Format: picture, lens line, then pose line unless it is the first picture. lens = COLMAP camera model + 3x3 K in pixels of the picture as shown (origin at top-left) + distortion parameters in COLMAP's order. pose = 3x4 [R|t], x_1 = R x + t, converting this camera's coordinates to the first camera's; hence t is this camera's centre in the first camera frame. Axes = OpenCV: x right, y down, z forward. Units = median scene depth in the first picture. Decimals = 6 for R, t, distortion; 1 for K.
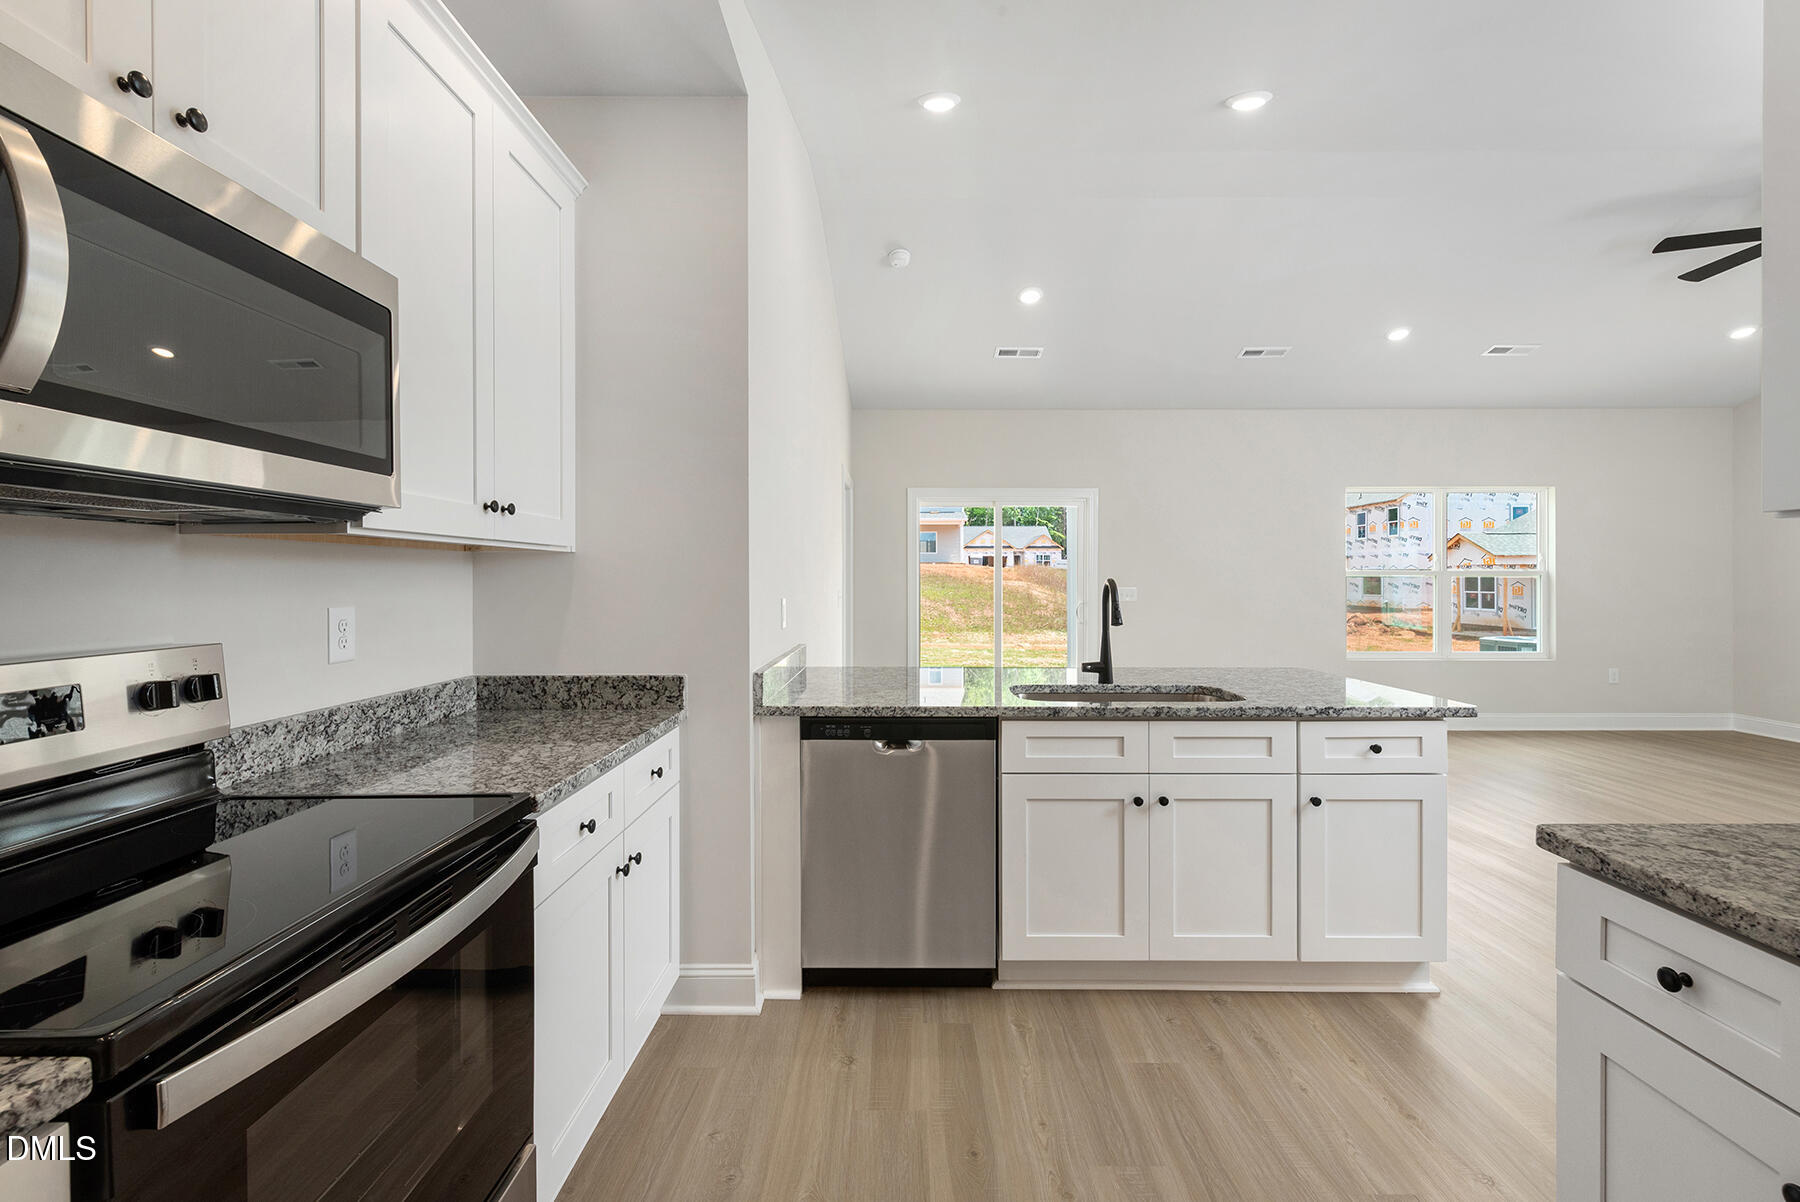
lens RADIAL K [[775.8, 0, 901.8], [0, 775.8, 579.1], [0, 0, 1]] dist [0.001961, -0.000140]
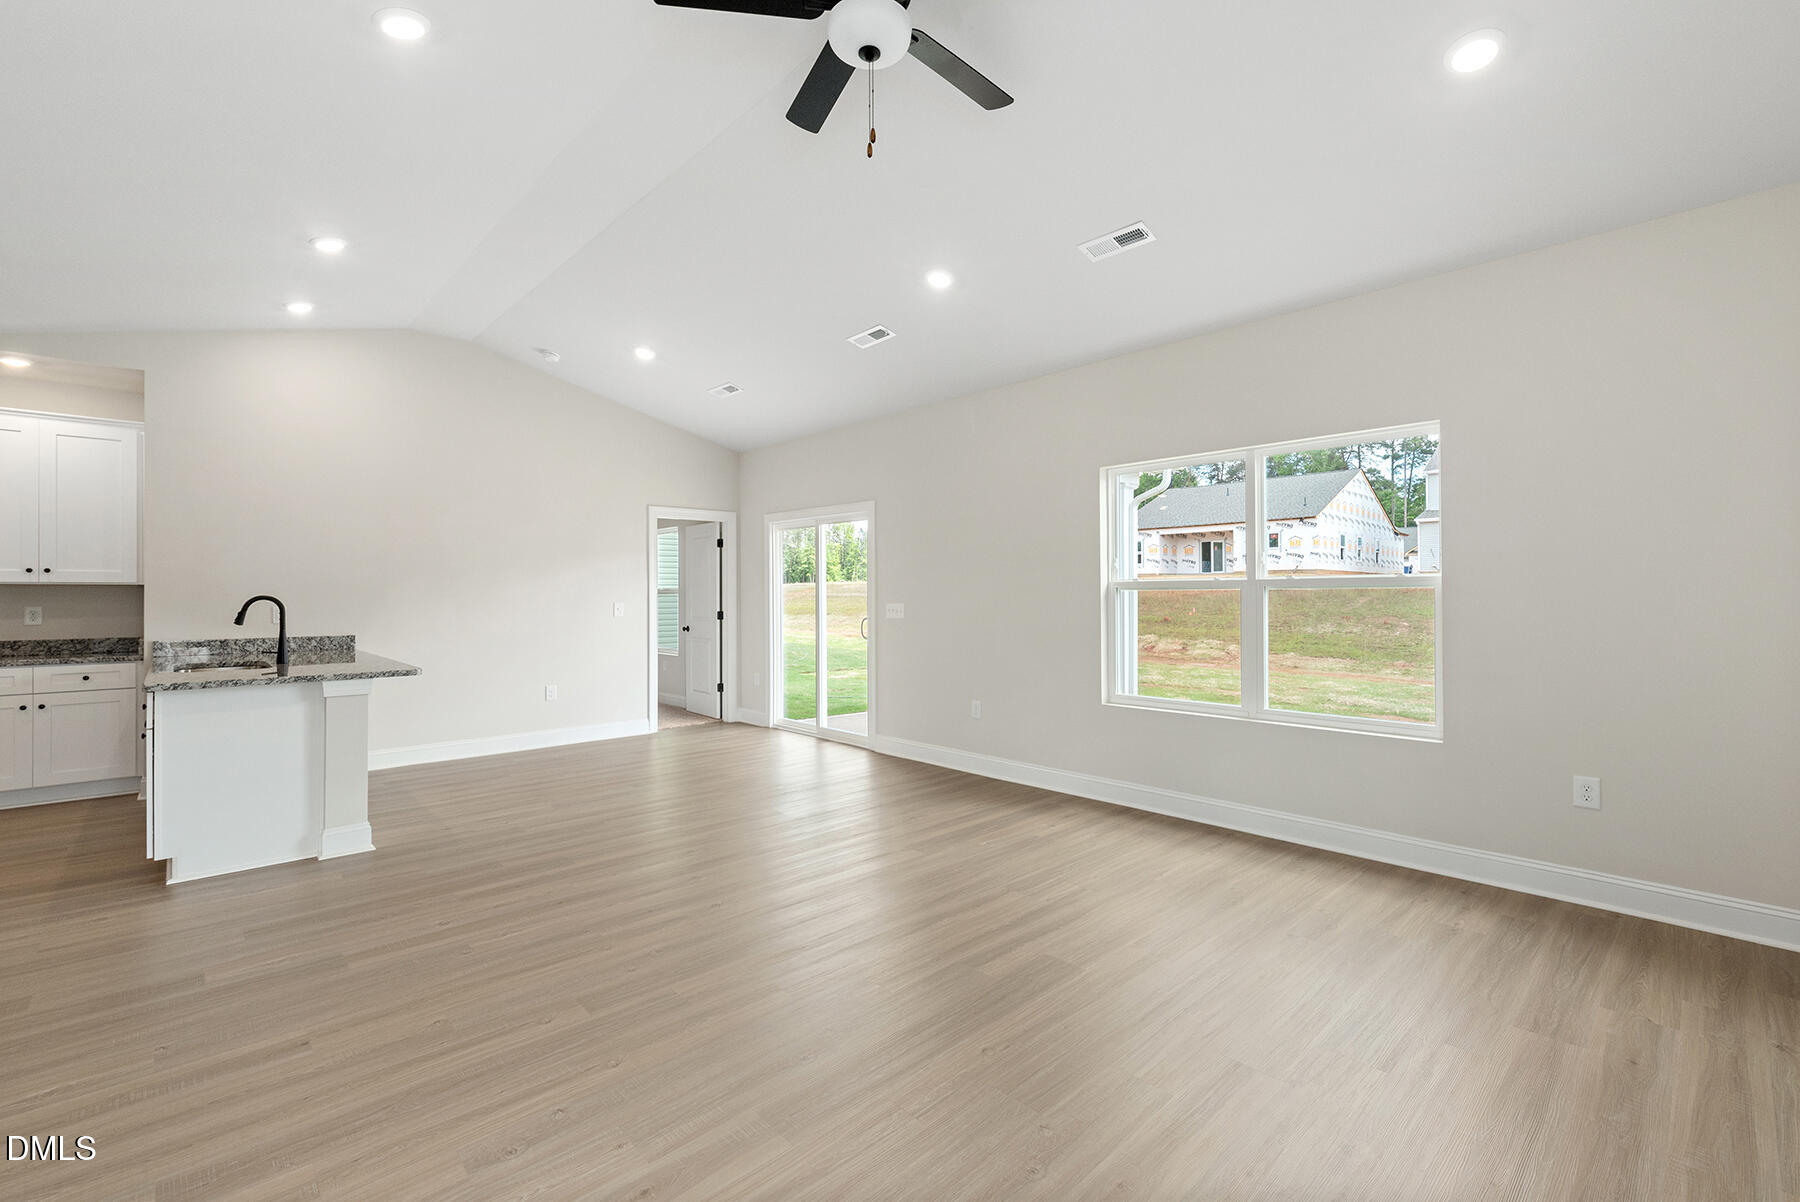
lens RADIAL K [[777.0, 0, 900.9], [0, 777.0, 591.7], [0, 0, 1]] dist [0.001171, 0.000034]
pose [[0.686608, -0.005754, -0.727005, 2.739230], [0.003674, 0.999983, -0.004445, 0.004610], [0.727019, 0.000381, 0.686618, 1.032570]]
